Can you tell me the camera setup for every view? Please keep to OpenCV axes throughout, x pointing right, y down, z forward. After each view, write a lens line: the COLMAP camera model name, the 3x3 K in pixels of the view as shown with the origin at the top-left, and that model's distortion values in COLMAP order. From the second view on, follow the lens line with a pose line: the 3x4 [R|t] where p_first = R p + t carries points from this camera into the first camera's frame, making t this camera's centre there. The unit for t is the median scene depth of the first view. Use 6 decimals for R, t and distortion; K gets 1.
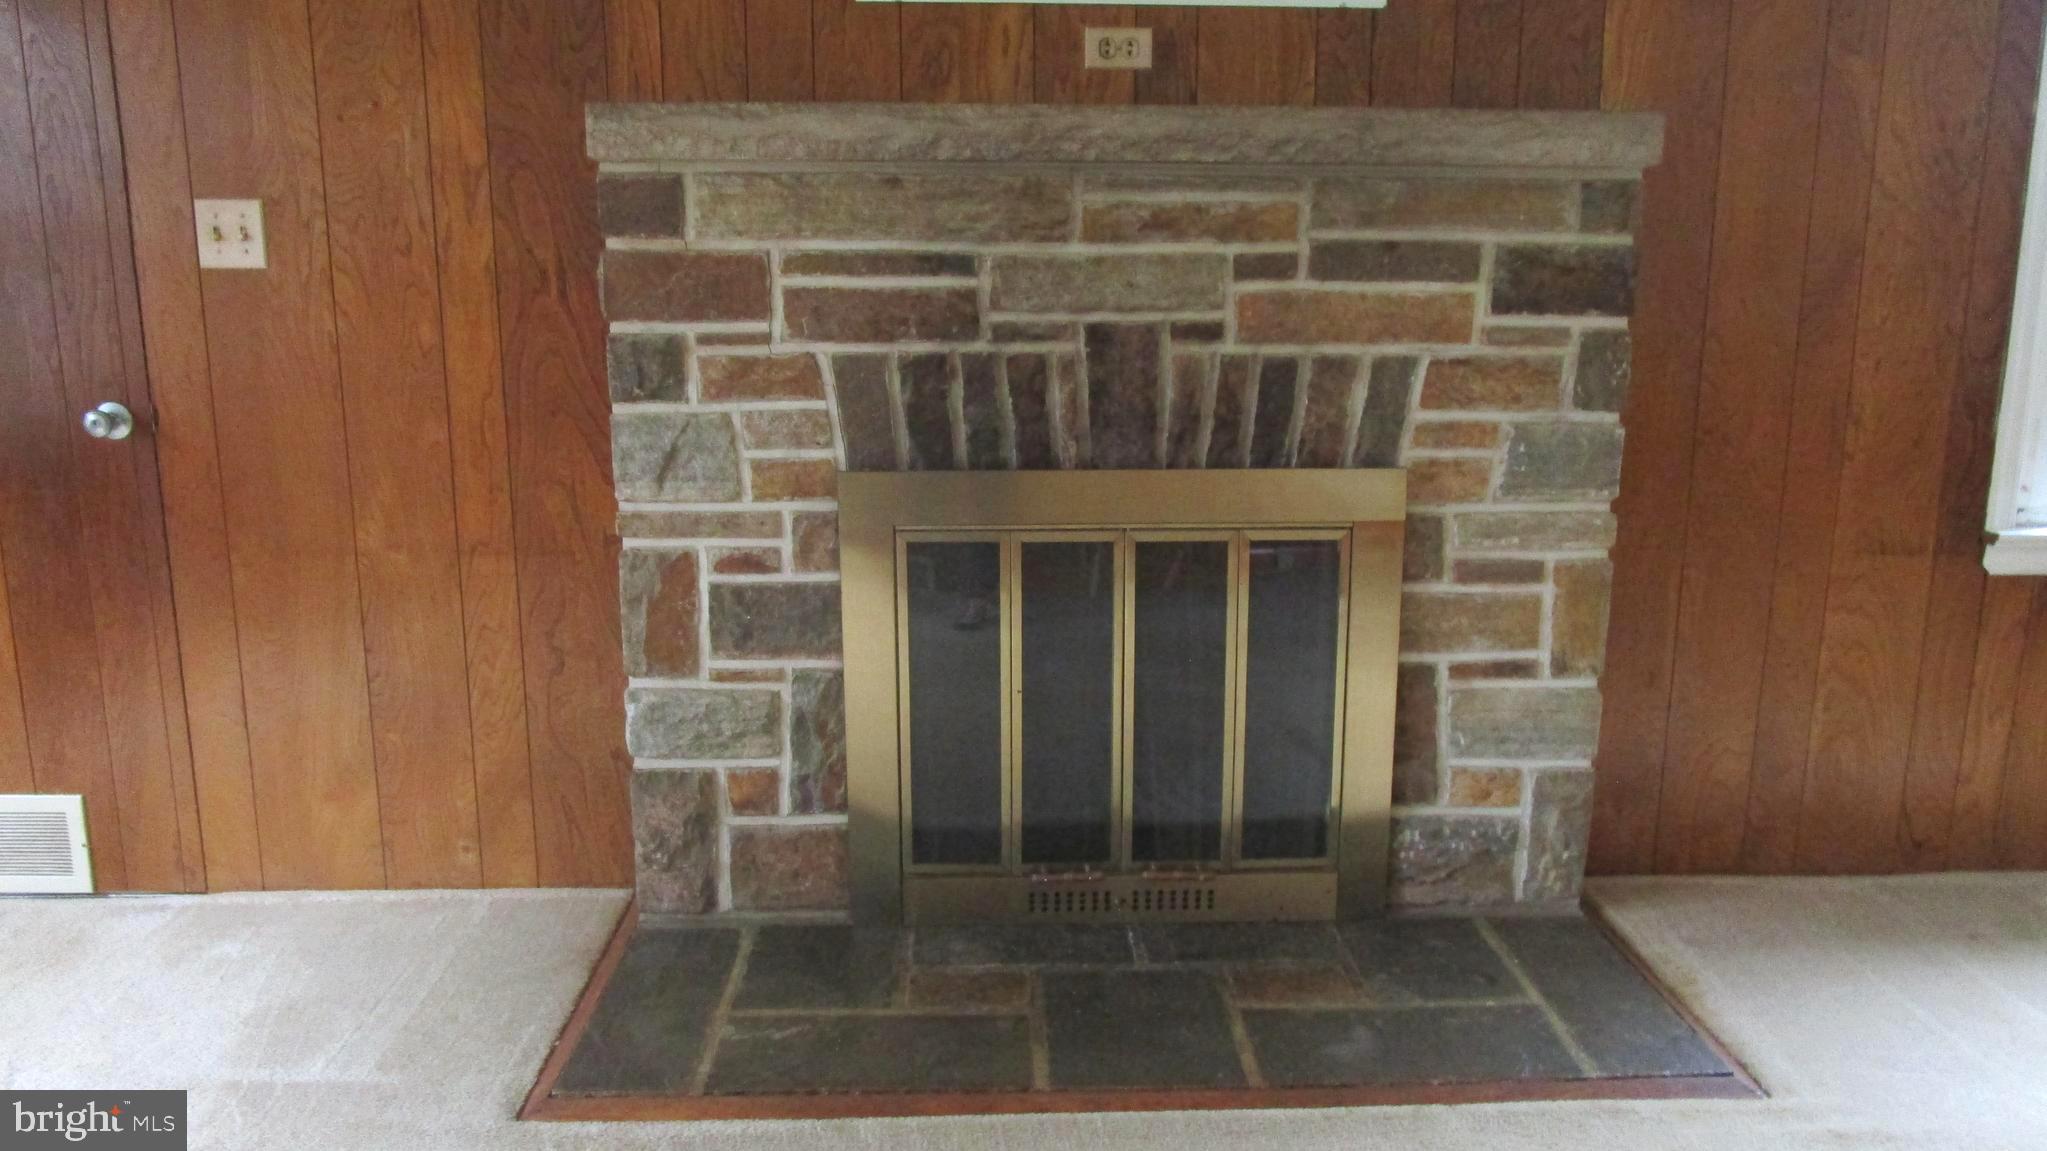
lens RADIAL K [[1463.9, 0, 1031.0], [0, 1463.9, 571.2], [0, 0, 1]] dist [-0.022849, 0.004348]
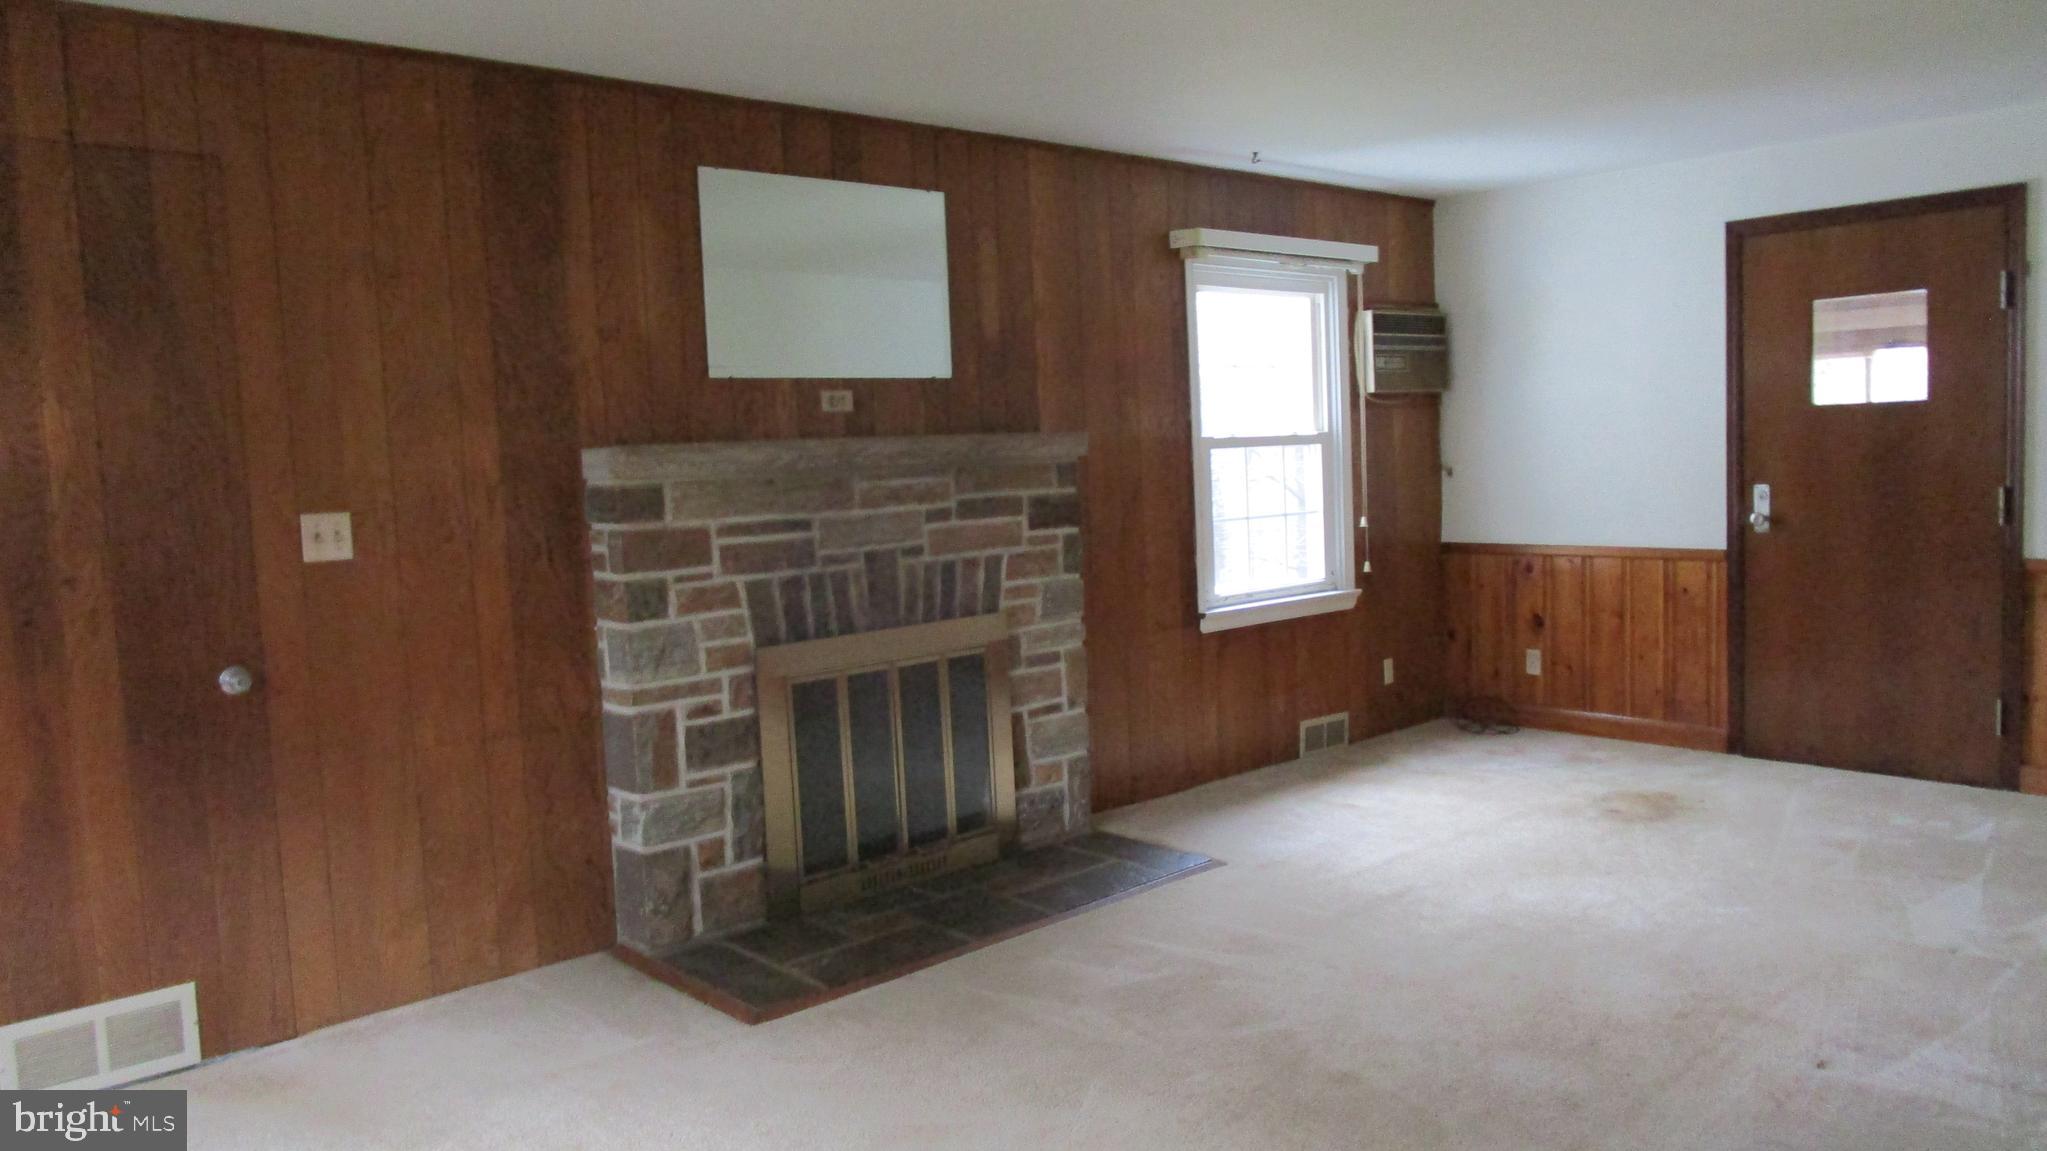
lens RADIAL K [[1463.9, 0, 1031.0], [0, 1463.9, 571.2], [0, 0, 1]] dist [-0.022849, 0.004348]
pose [[0.762549, -0.089437, 0.640718, -0.964501], [0.167763, 0.983855, -0.062329, 0.003887], [-0.624799, 0.155018, 0.765242, -0.521887]]
